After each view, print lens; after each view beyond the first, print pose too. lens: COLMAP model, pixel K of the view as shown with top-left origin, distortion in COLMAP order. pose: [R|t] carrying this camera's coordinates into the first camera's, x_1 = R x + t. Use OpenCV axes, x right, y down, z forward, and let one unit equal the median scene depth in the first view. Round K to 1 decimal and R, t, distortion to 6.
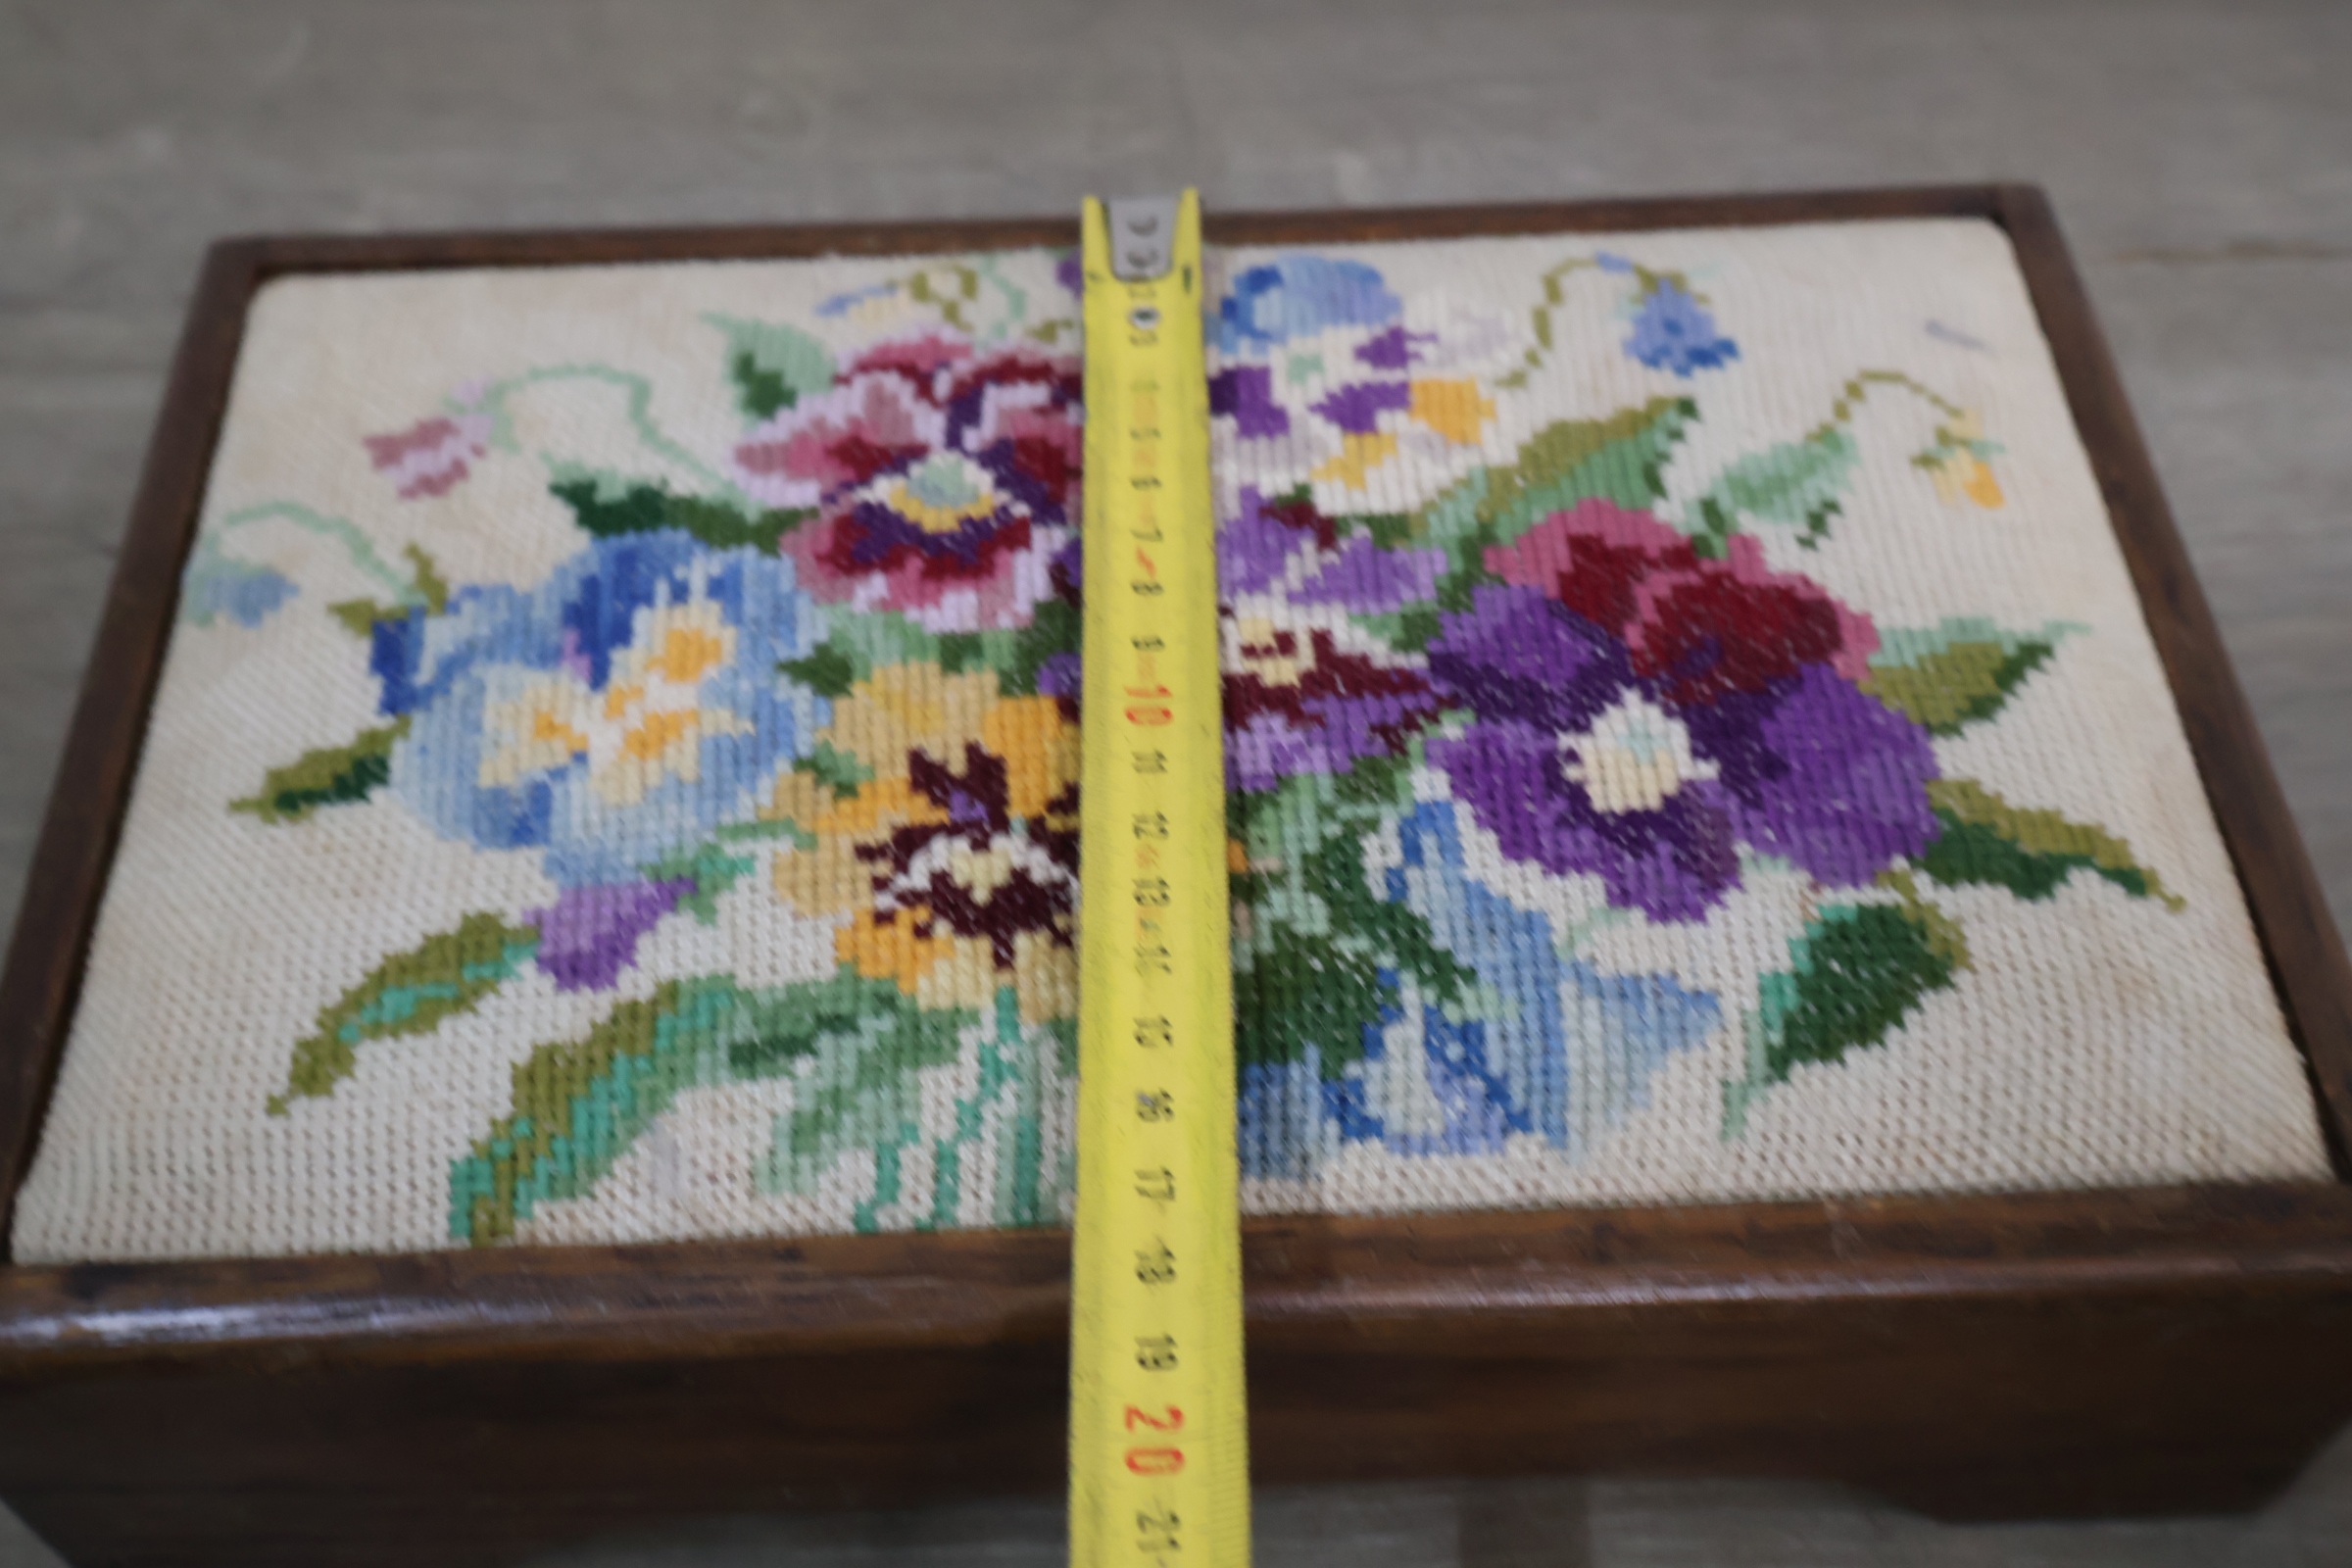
lens RADIAL K [[2515.6, 0, 1183.3], [0, 2515.6, 776.2], [0, 0, 1]] dist [0.006317, -0.012070]
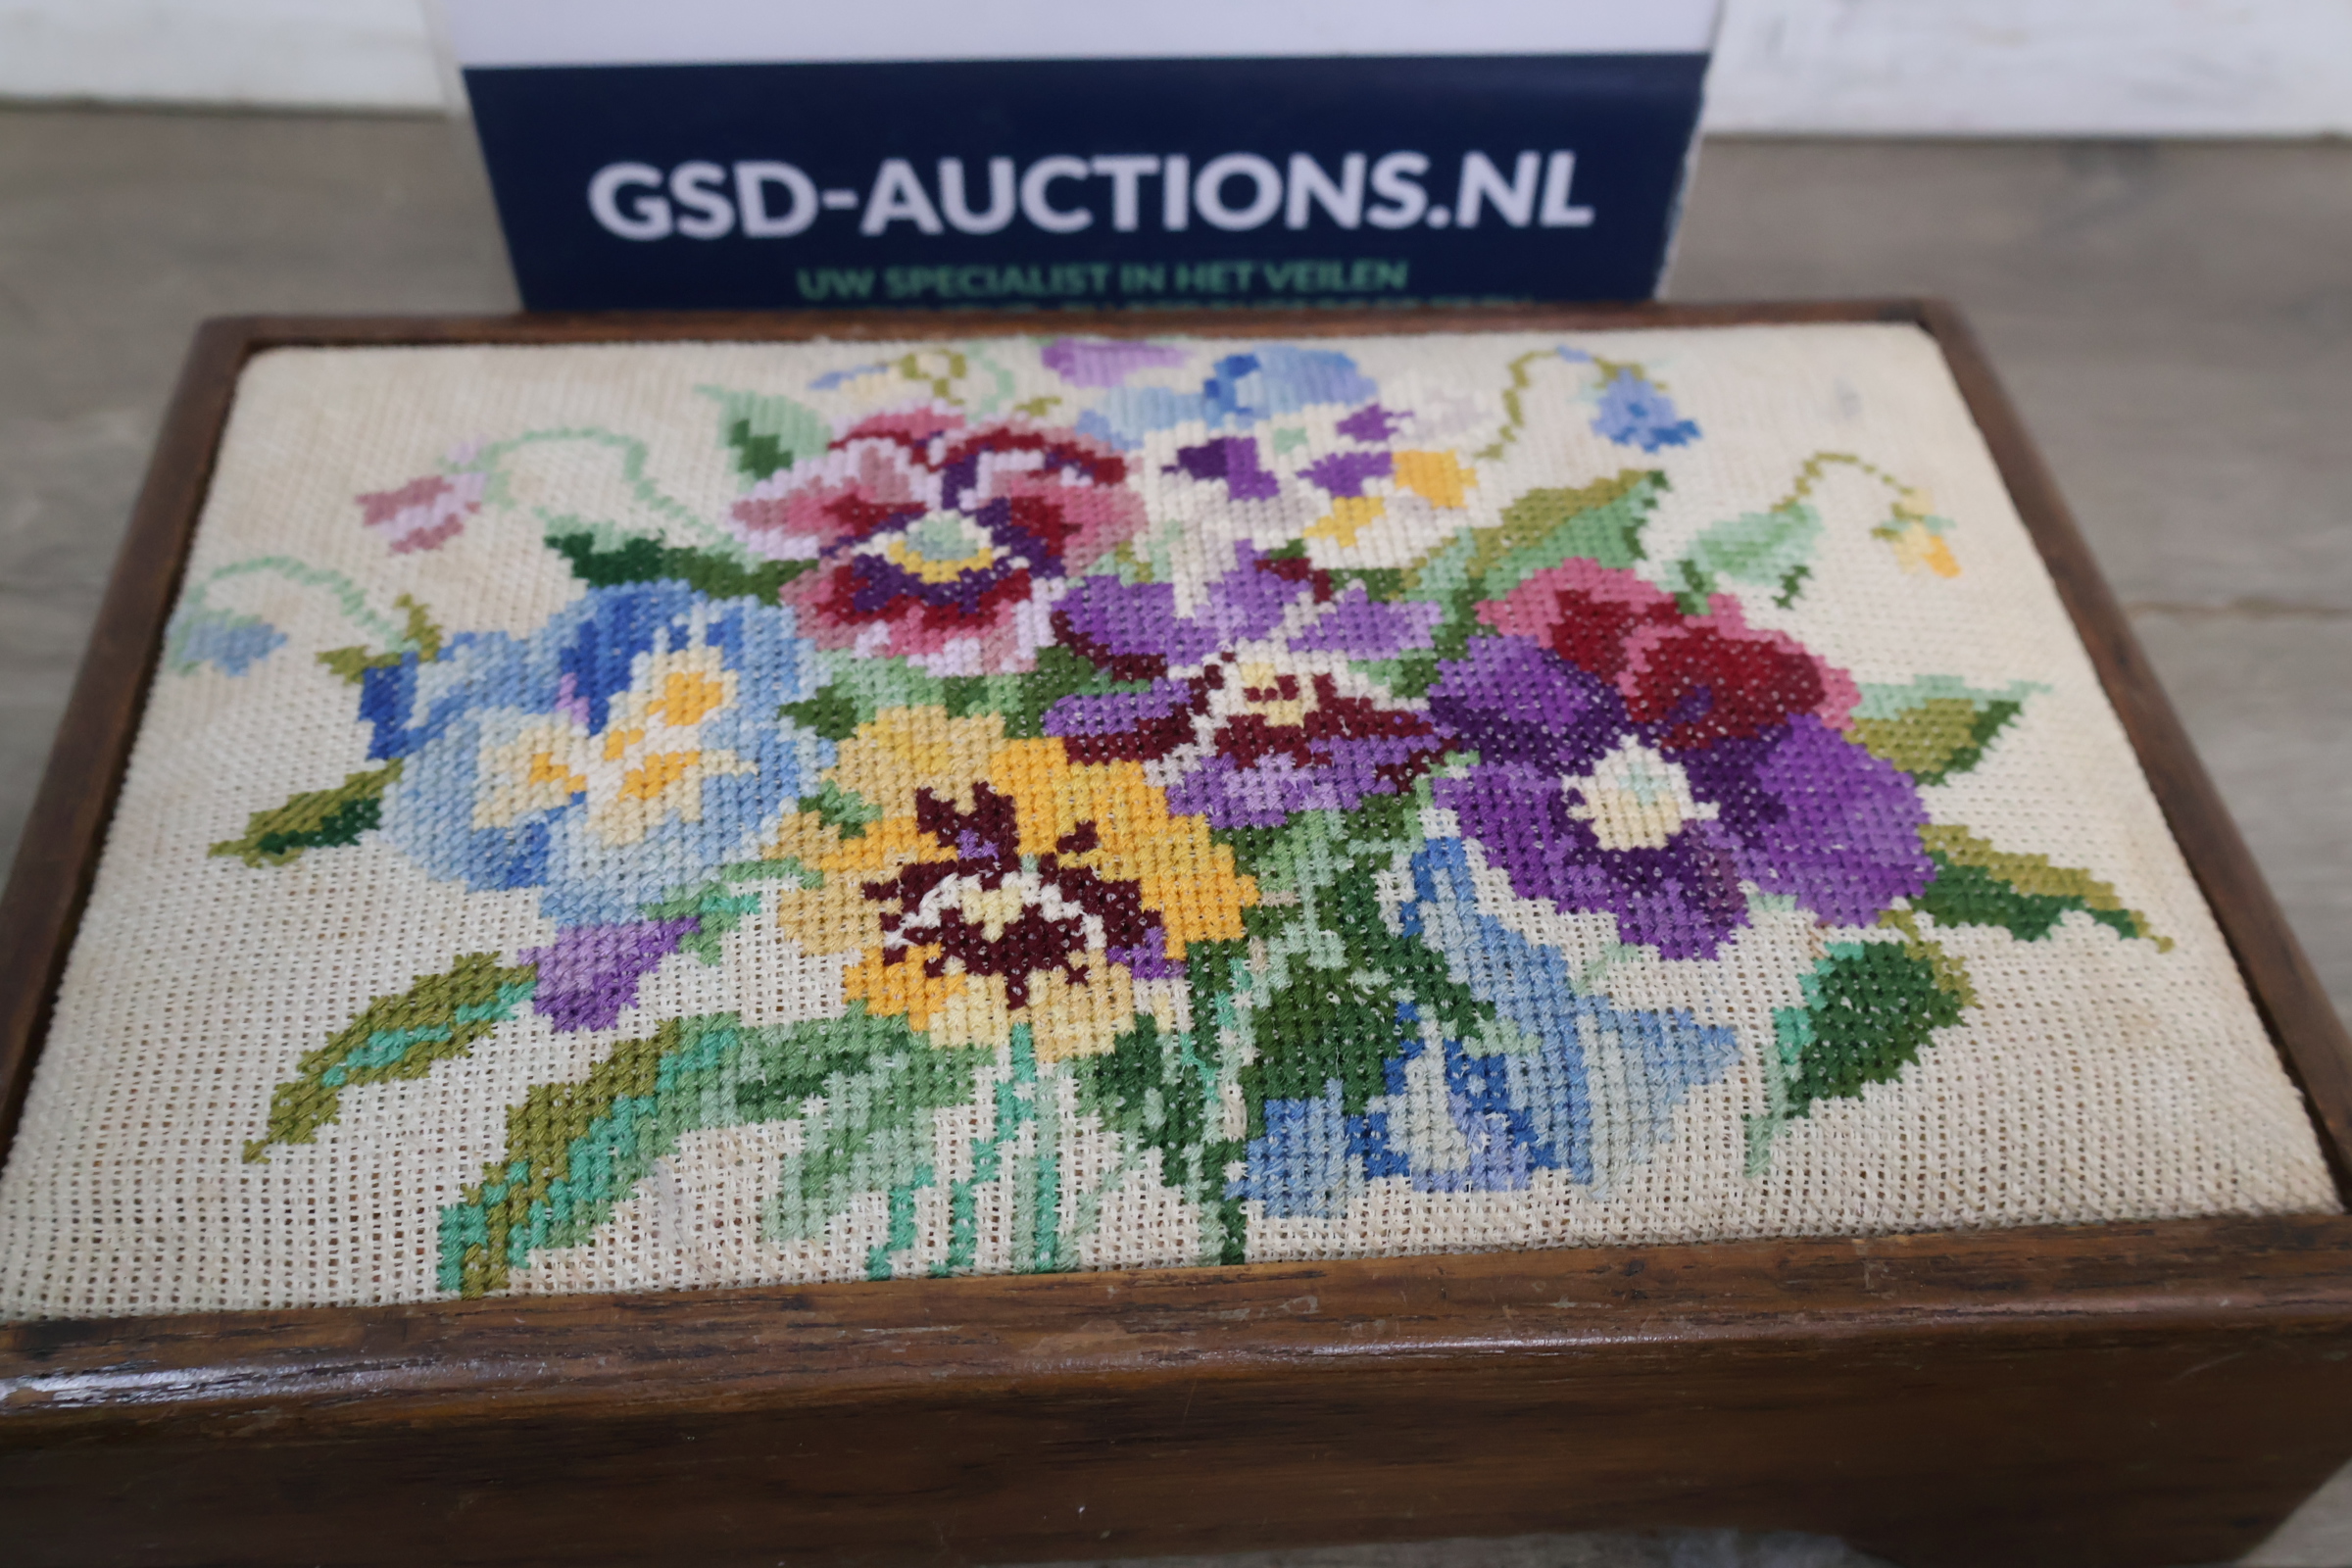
lens RADIAL K [[2222.7, 0, 1181.3], [0, 2222.7, 767.8], [0, 0, 1]] dist [0.003718, 0.016229]
pose [[0.998077, 0.002713, 0.061922, -0.059811], [0.001991, 0.997123, -0.075770, 0.048113], [-0.061949, 0.075748, 0.995201, 0.122338]]
